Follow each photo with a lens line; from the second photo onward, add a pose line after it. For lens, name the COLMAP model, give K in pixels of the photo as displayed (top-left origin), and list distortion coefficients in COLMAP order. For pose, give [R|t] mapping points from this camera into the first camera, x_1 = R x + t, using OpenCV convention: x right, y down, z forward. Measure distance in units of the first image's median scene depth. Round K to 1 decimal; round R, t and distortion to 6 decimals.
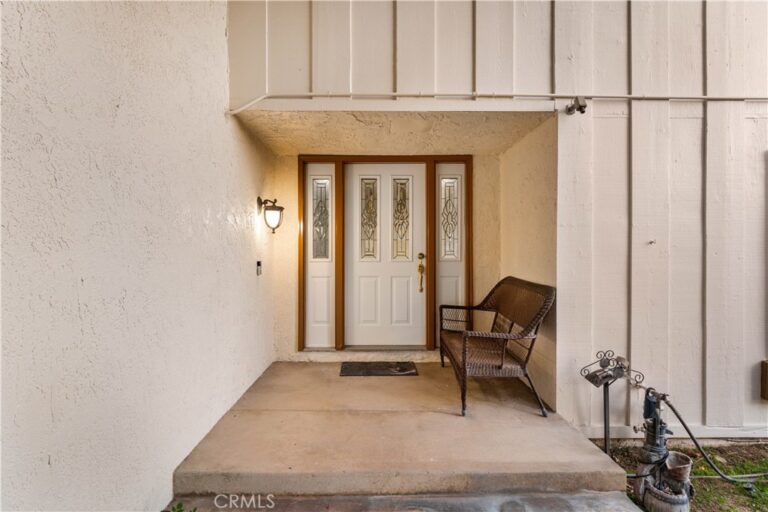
lens RADIAL K [[438.3, 0, 384.0], [0, 438.3, 256.0], [0, 0, 1]] dist [-0.001785, -0.000426]
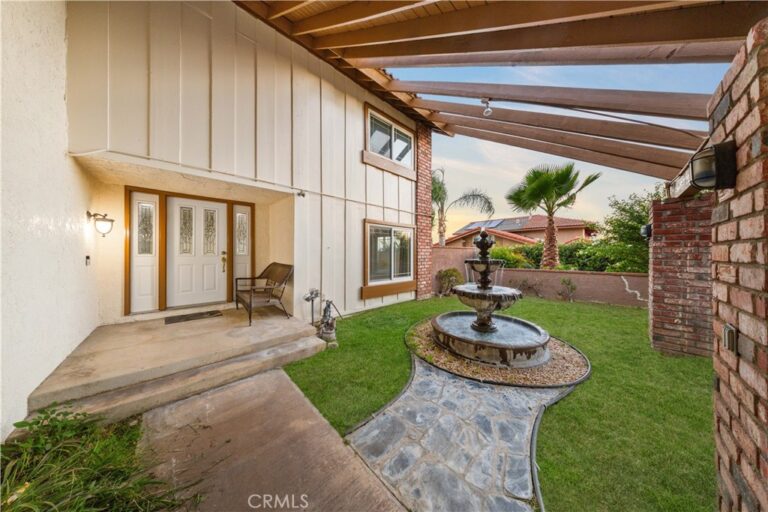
lens RADIAL K [[226.1, 0, 386.9], [0, 226.1, 254.1], [0, 0, 1]] dist [-0.007496, -0.000019]
pose [[0.744101, 0.000676, 0.668067, -0.044487], [-0.000848, 1.000000, -0.000067, 0.005846], [-0.668066, -0.000517, 0.744101, -0.205658]]
